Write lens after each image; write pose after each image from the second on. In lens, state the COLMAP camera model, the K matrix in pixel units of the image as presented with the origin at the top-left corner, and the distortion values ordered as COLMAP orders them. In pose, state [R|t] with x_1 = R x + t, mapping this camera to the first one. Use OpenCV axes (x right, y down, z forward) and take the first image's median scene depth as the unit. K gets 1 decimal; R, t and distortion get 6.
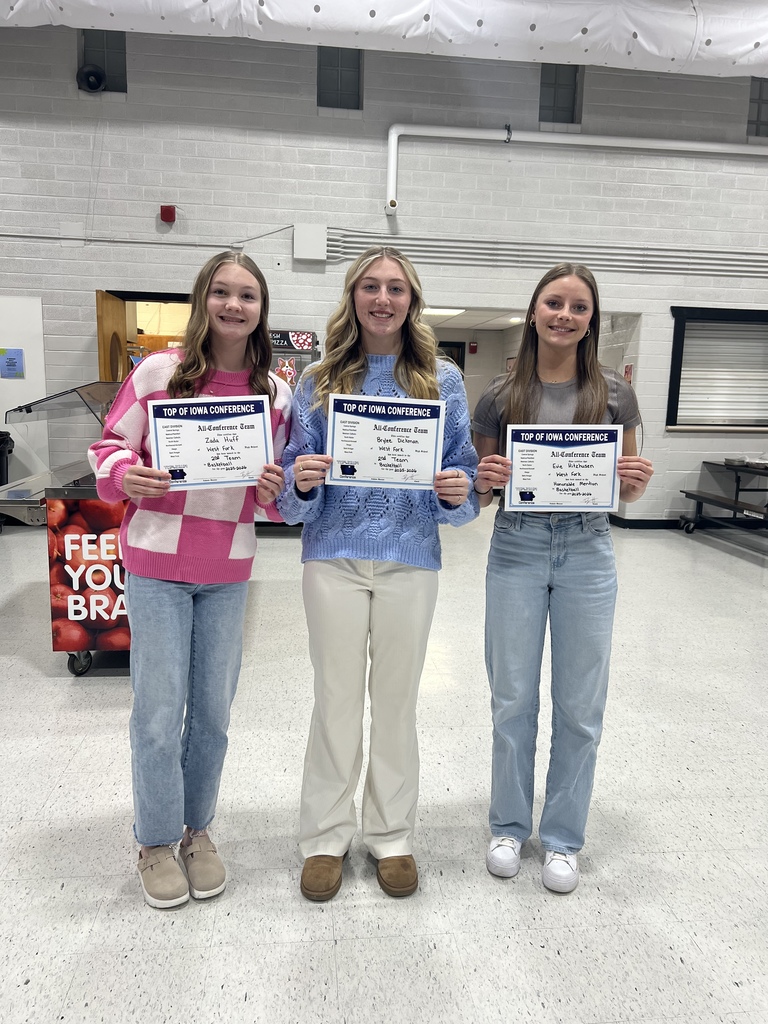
lens RADIAL K [[778.7, 0, 384.0], [0, 778.7, 512.0], [0, 0, 1]] dist [0.045399, -0.051255]
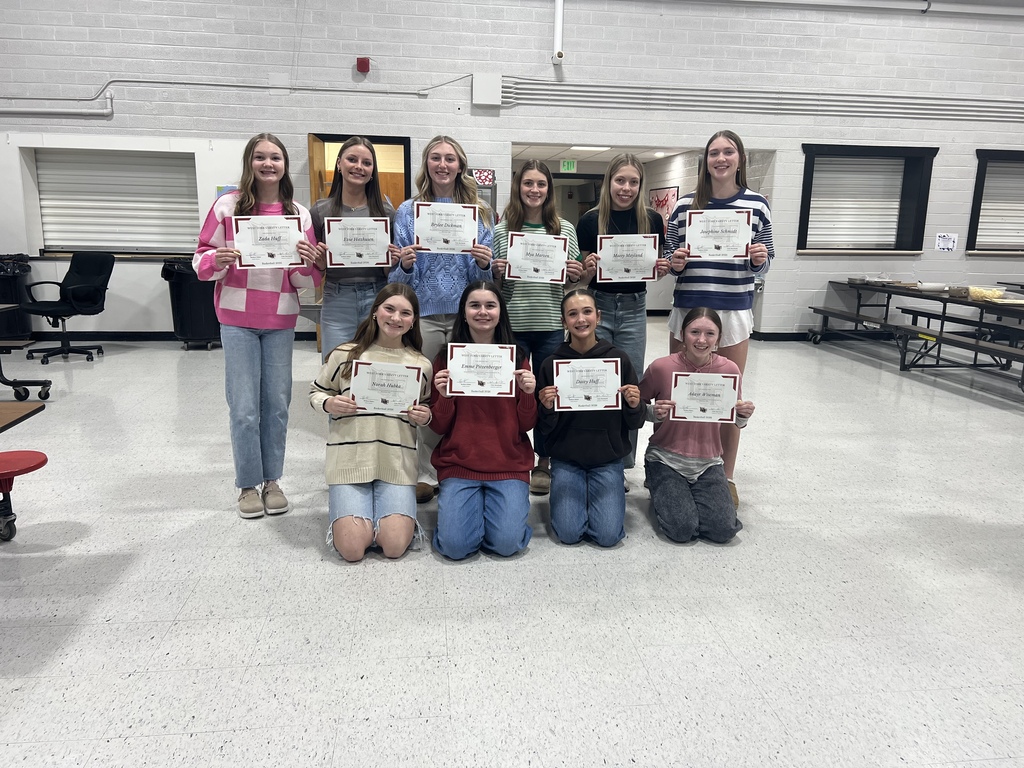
lens RADIAL K [[778.7, 0, 518.6], [0, 778.7, 376.1], [0, 0, 1]] dist [0.045399, -0.051255]
pose [[0.999929, -0.008015, 0.008829, -0.060840], [0.007636, 0.999082, 0.042158, 0.024281], [-0.009158, -0.042087, 0.999072, -0.153825]]
